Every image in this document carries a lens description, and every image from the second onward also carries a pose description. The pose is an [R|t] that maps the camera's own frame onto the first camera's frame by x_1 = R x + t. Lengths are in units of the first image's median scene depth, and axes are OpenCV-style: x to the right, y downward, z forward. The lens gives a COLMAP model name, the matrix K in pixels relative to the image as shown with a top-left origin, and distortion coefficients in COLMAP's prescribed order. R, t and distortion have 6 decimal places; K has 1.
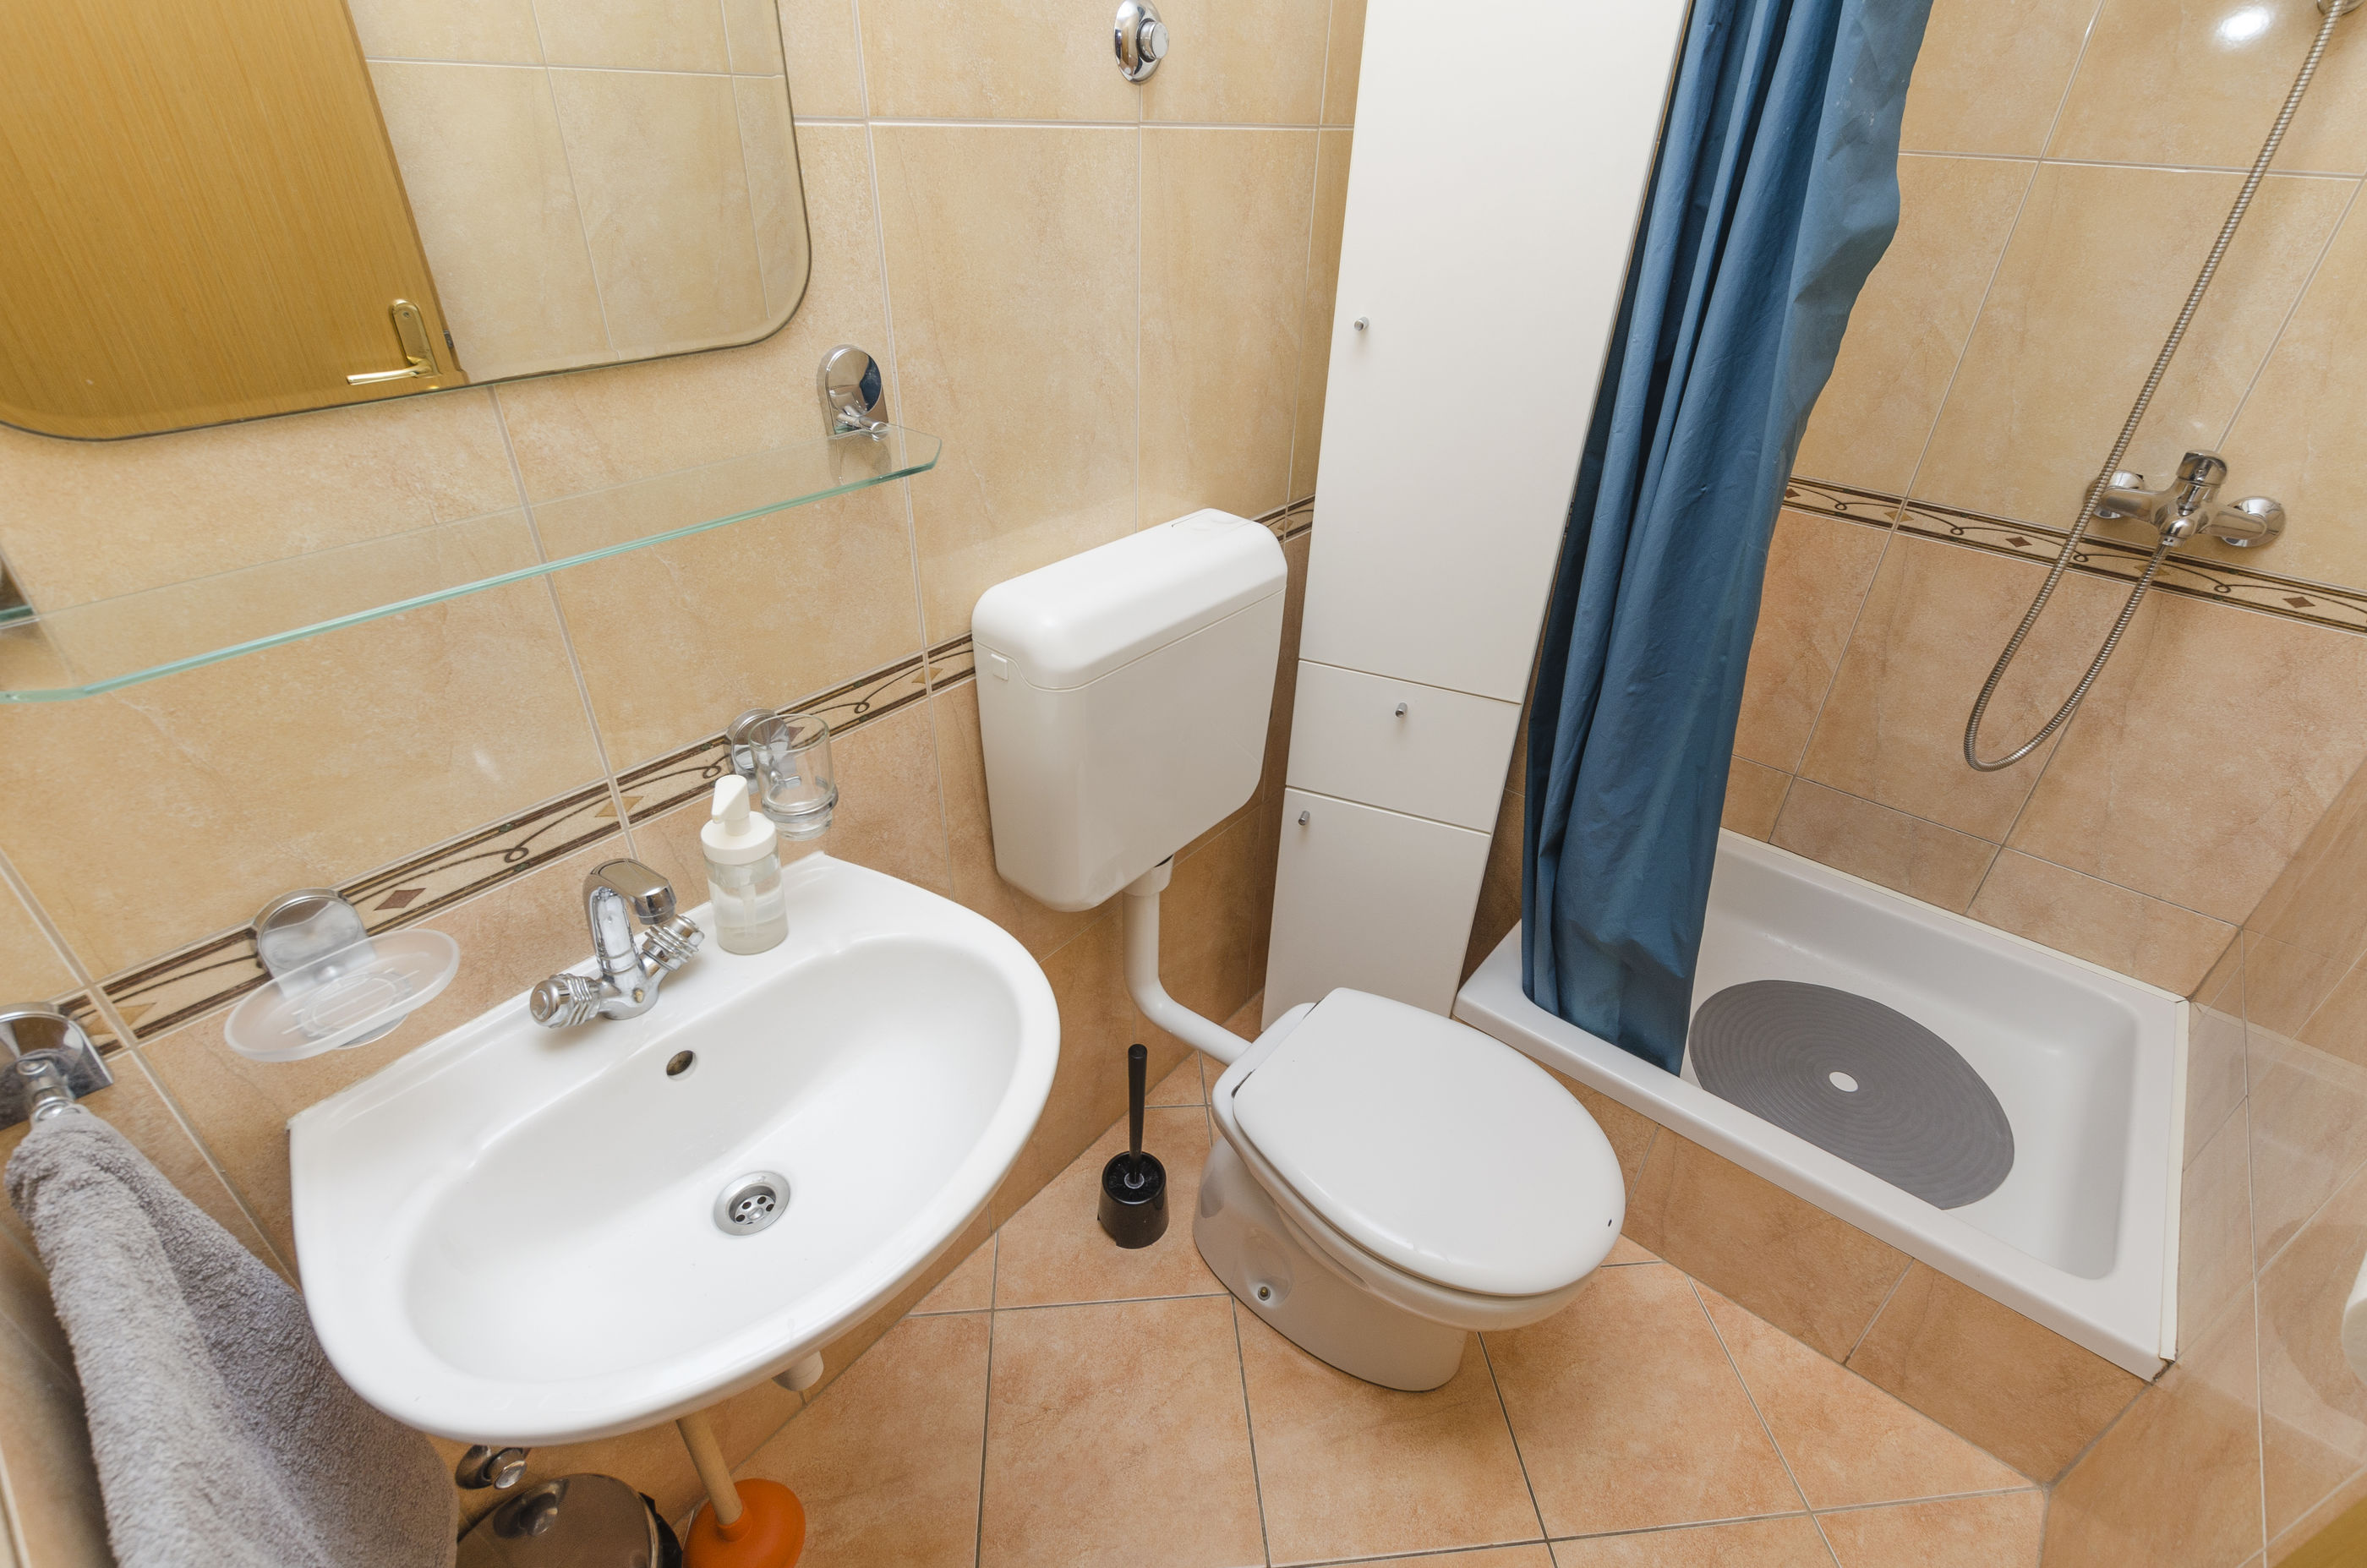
lens RADIAL K [[1082.8, 0, 1183.5], [0, 1082.8, 784.0], [0, 0, 1]] dist [0.009785, -0.005388]
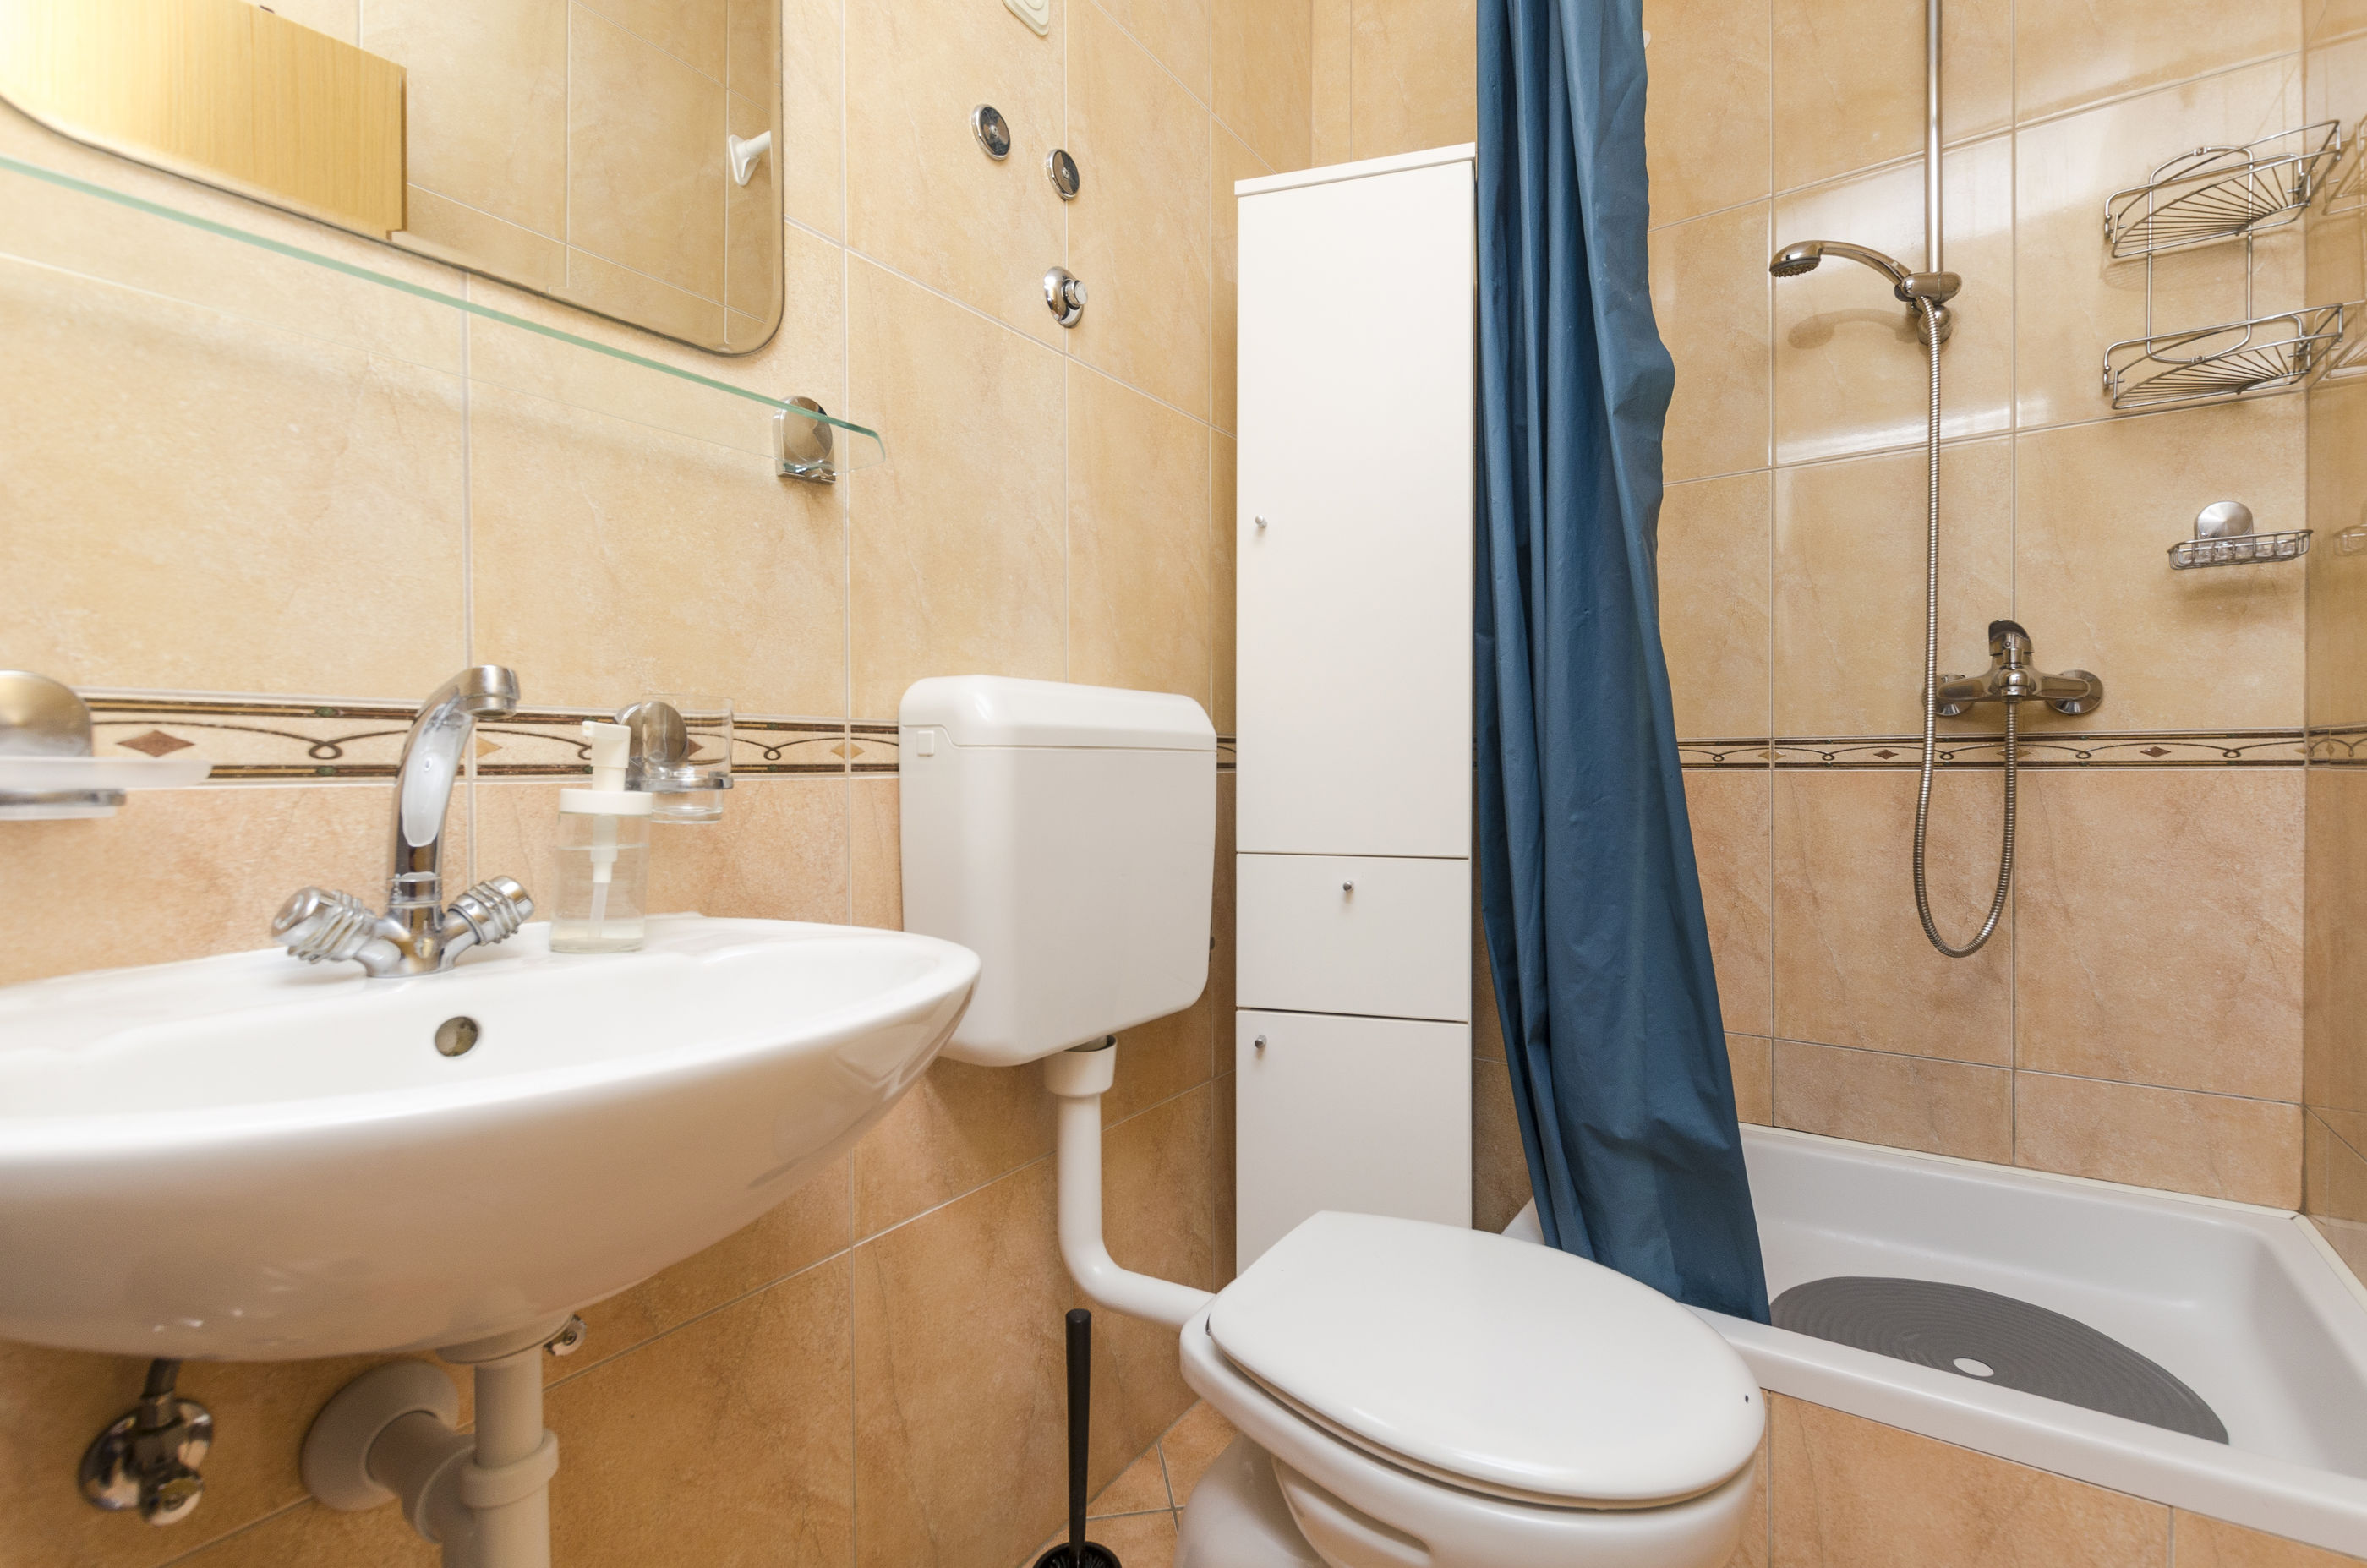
lens RADIAL K [[1052.9, 0, 1183.5], [0, 1052.9, 784.0], [0, 0, 1]] dist [0.016821, -0.007271]
pose [[0.995986, -0.035662, 0.082102, -0.017031], [0.074148, 0.842517, -0.533542, 0.344906], [-0.050145, 0.537488, 0.841779, 0.180050]]
